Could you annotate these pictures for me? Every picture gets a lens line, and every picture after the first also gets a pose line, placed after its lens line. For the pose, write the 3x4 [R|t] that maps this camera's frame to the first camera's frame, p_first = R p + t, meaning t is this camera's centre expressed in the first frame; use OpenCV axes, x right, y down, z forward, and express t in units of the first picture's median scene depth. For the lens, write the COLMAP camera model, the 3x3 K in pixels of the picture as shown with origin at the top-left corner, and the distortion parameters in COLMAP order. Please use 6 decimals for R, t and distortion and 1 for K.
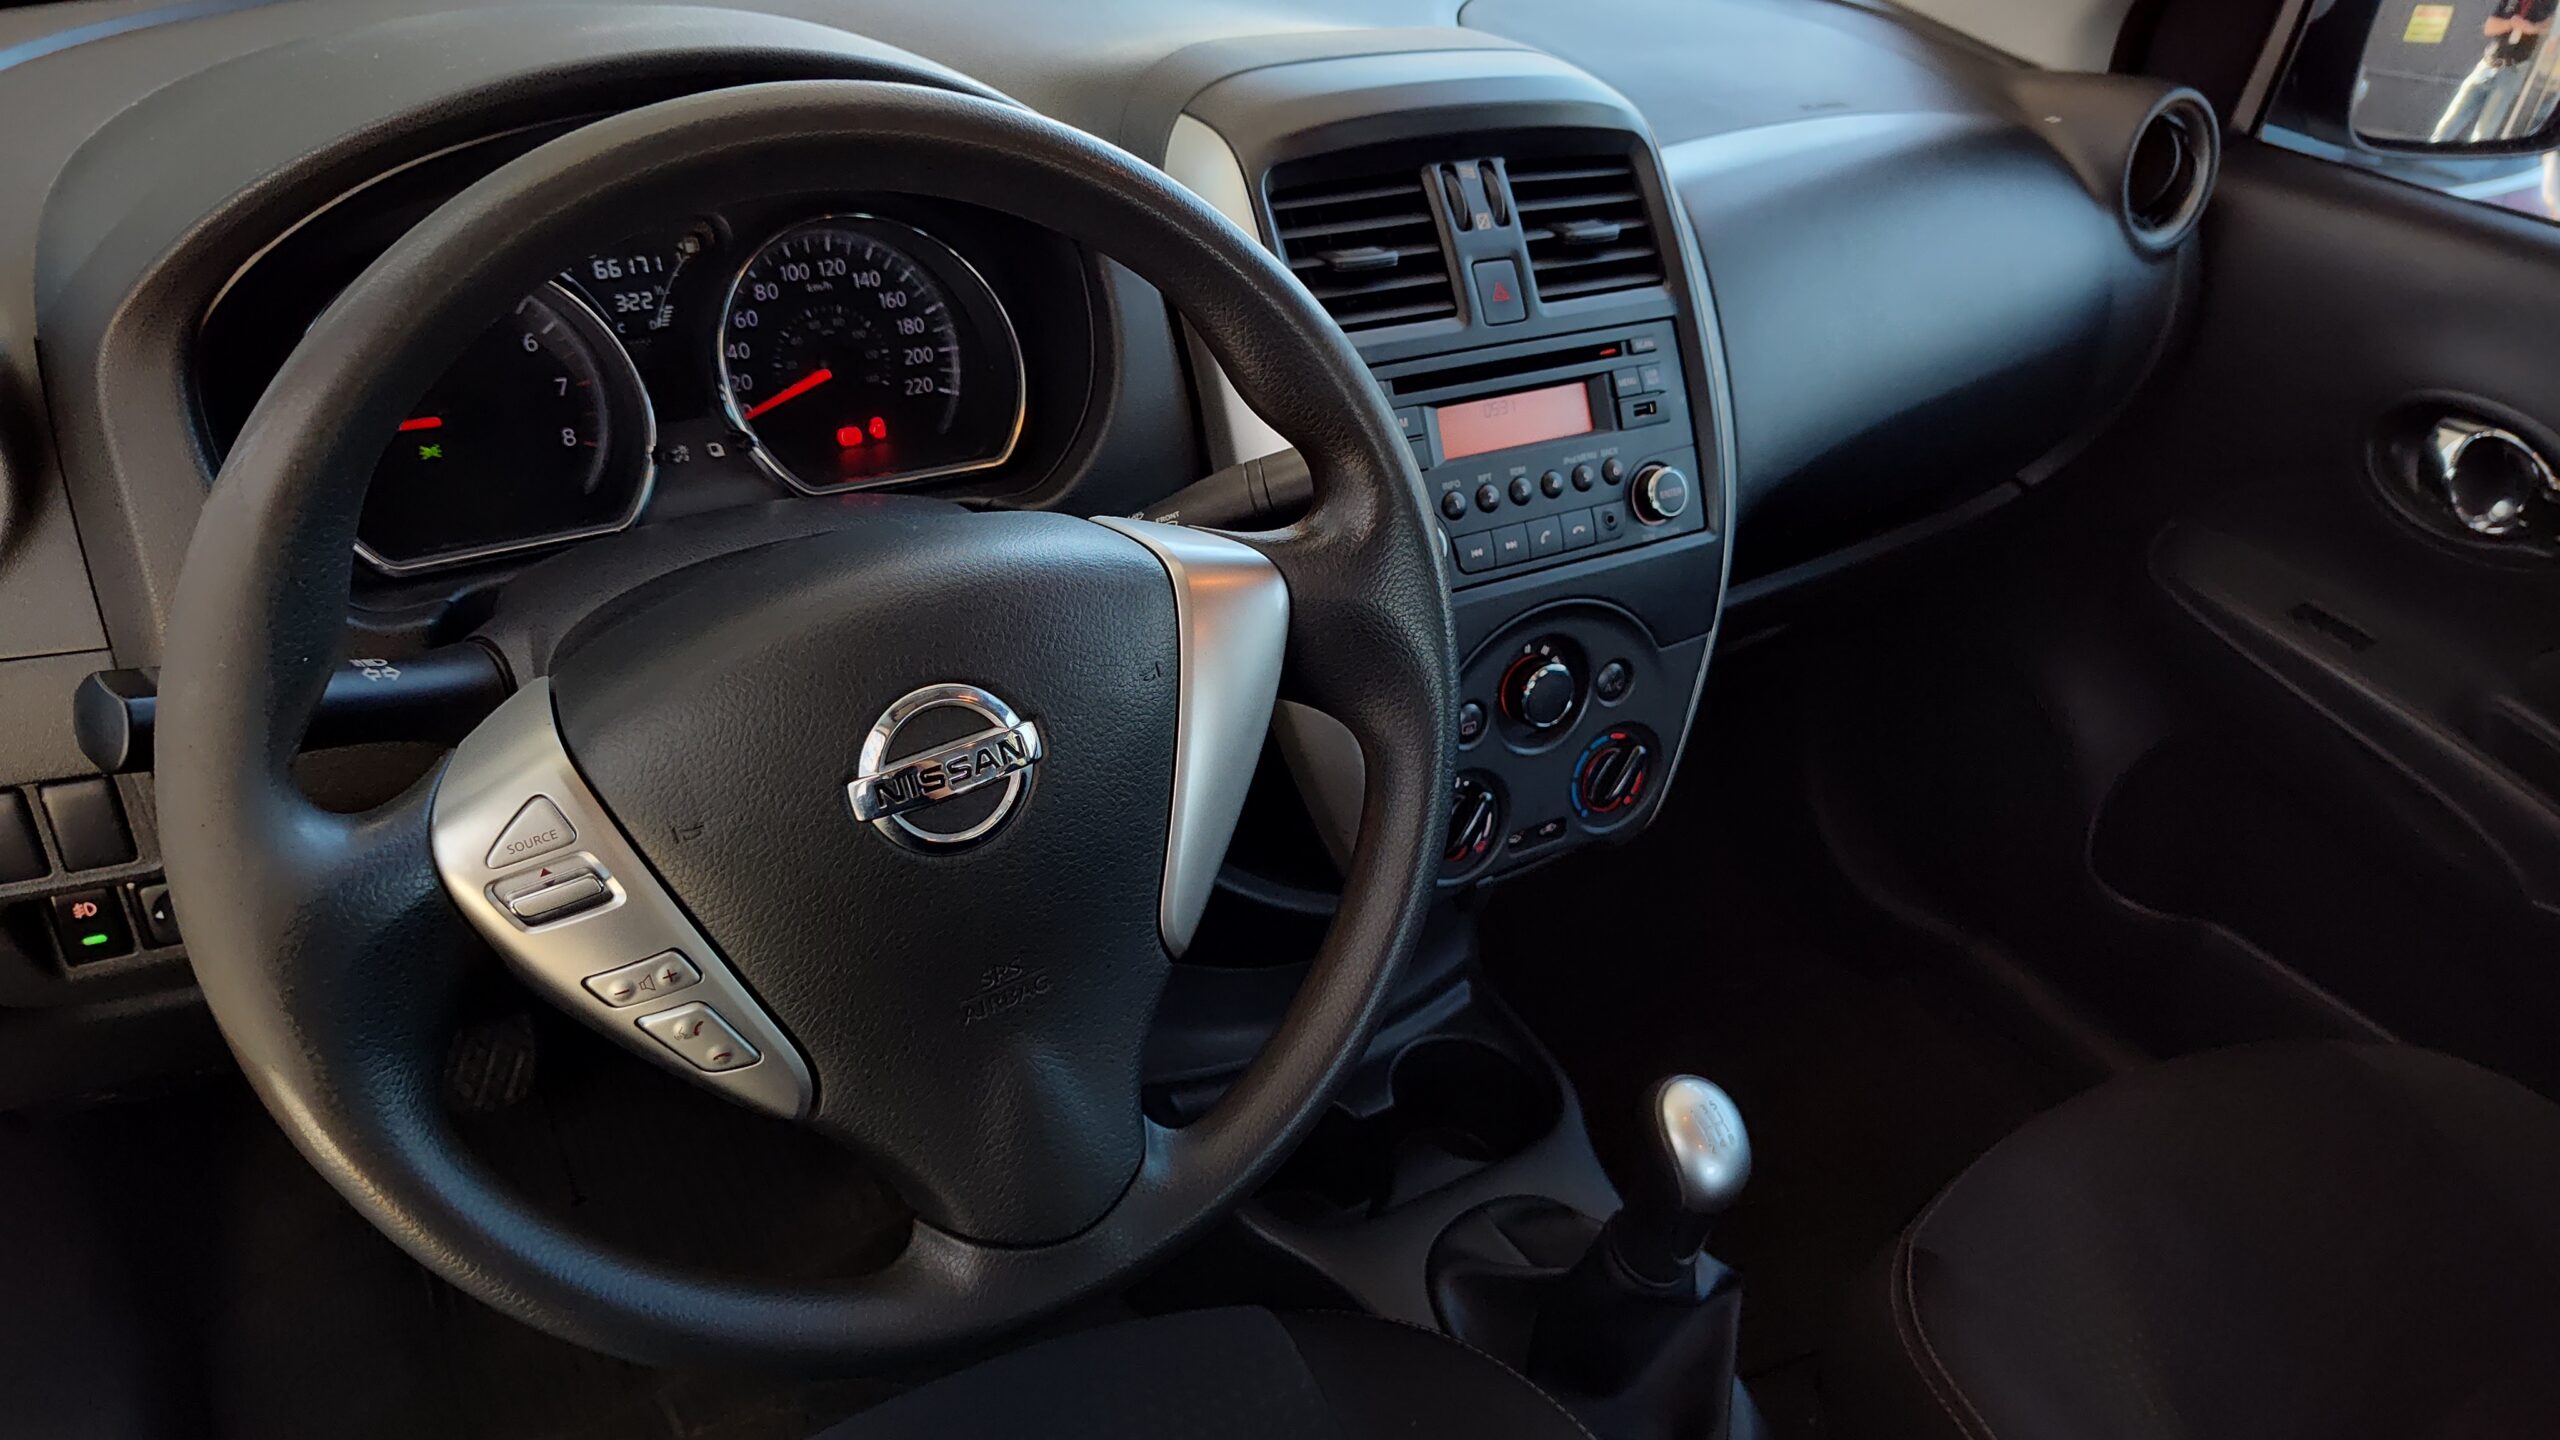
lens RADIAL K [[1776.4, 0, 1294.6], [0, 1776.4, 716.0], [0, 0, 1]] dist [-0.006235, -0.003783]
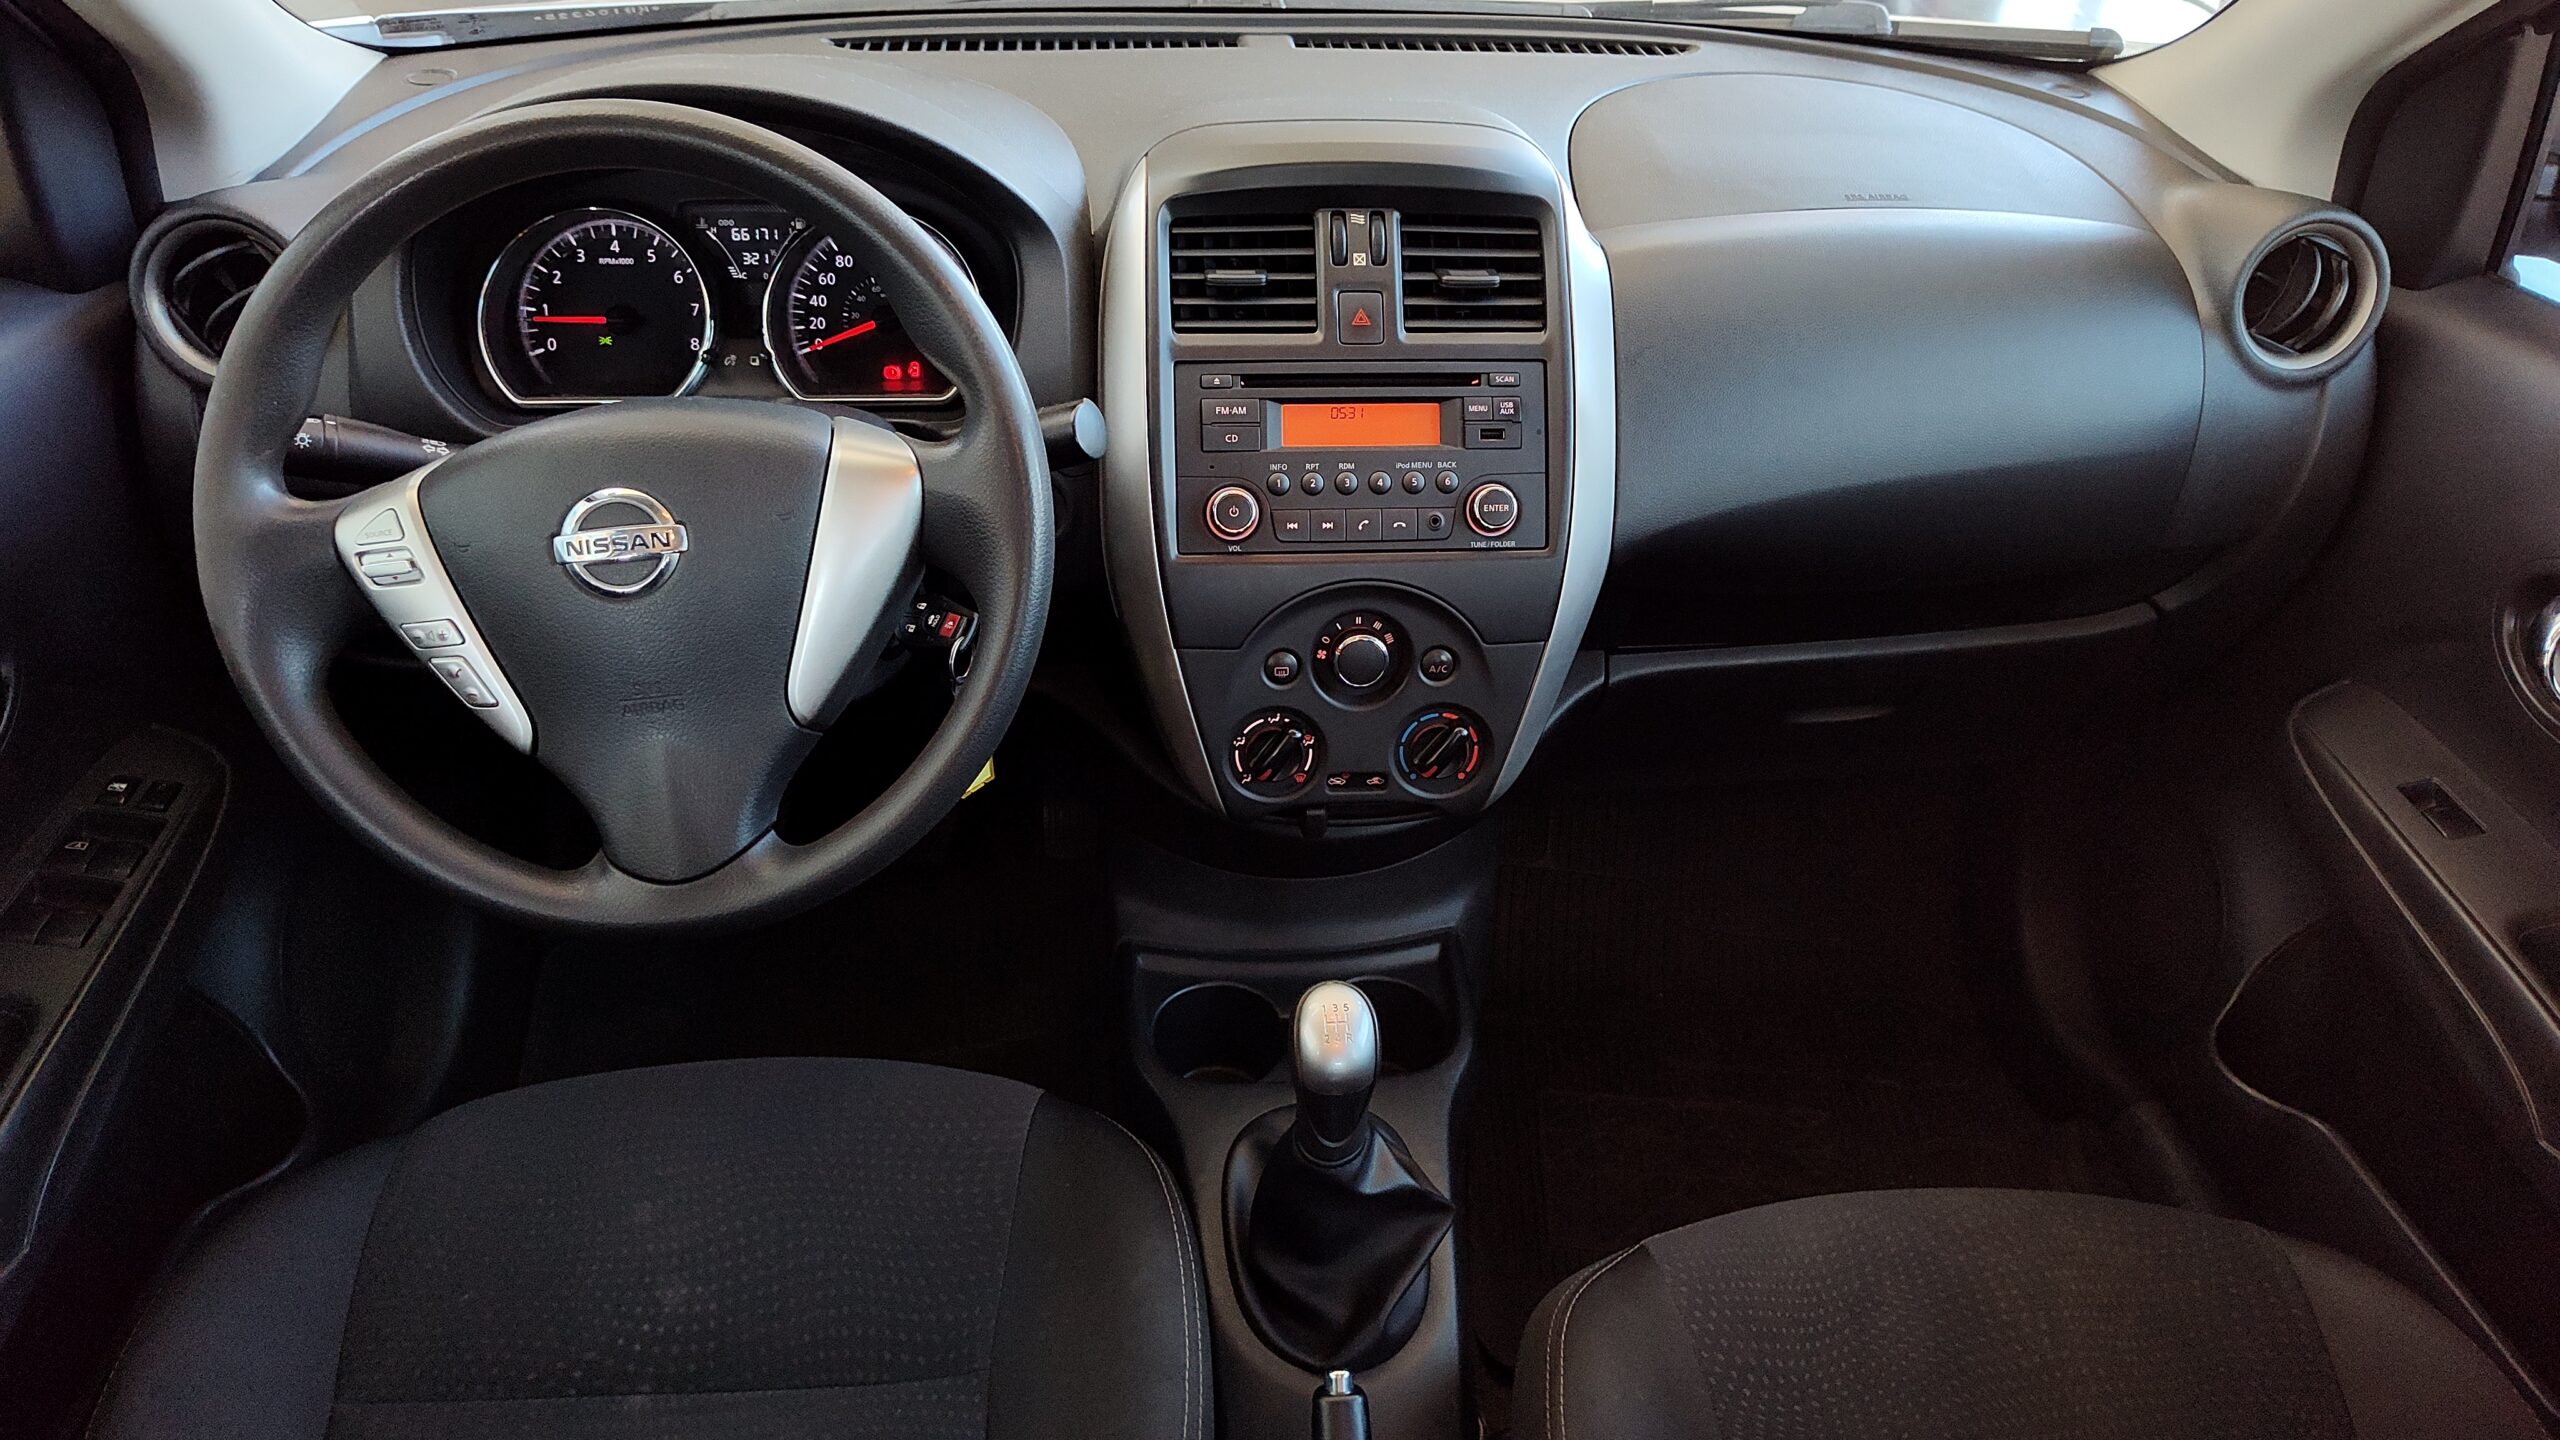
lens RADIAL K [[1762.2, 0, 1280.0], [0, 1762.2, 720.0], [0, 0, 1]] dist [-0.000291, -0.001310]
pose [[0.884403, 0.194409, -0.424306, 0.631689], [-0.209683, 0.977708, 0.010913, 0.027102], [0.416969, 0.079318, 0.905453, -0.087269]]
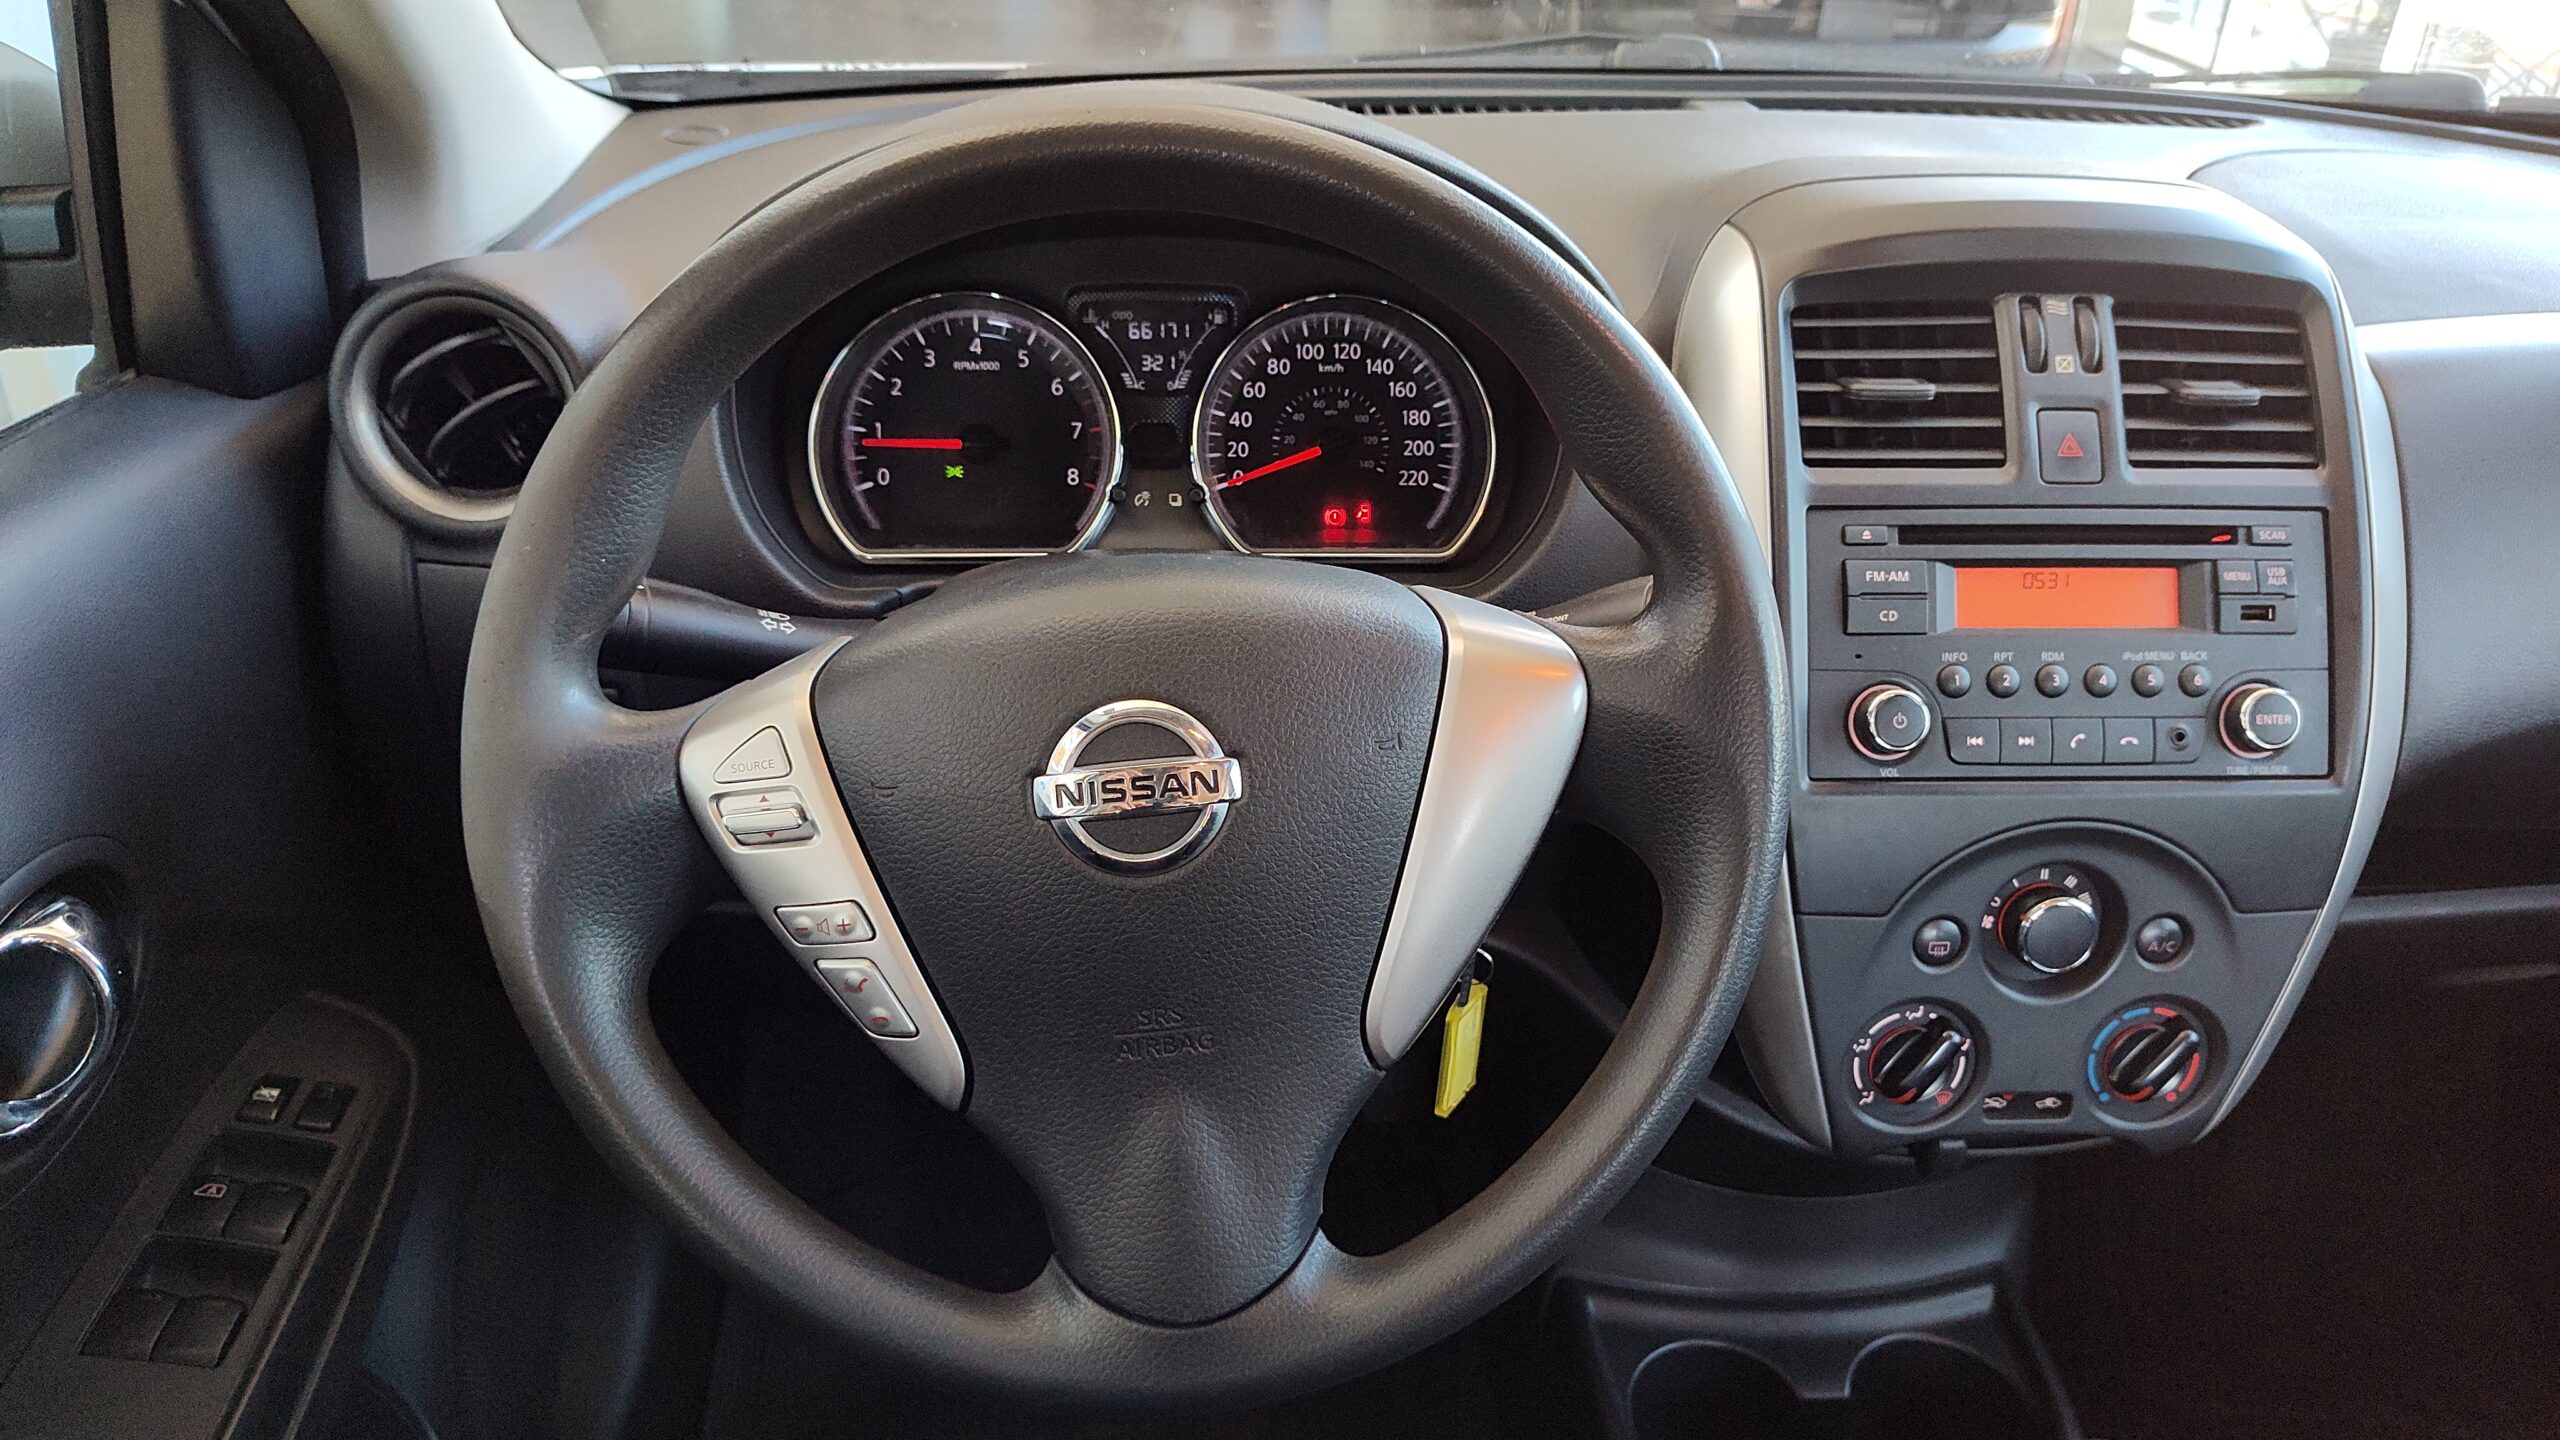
lens RADIAL K [[1786.9, 0, 1274.5], [0, 1786.9, 726.0], [0, 0, 1]] dist [0.002684, -0.000429]
pose [[0.874391, 0.170866, -0.454143, 0.194672], [-0.221037, 0.973459, -0.059325, 0.024510], [0.431953, 0.152256, 0.888952, 0.101566]]
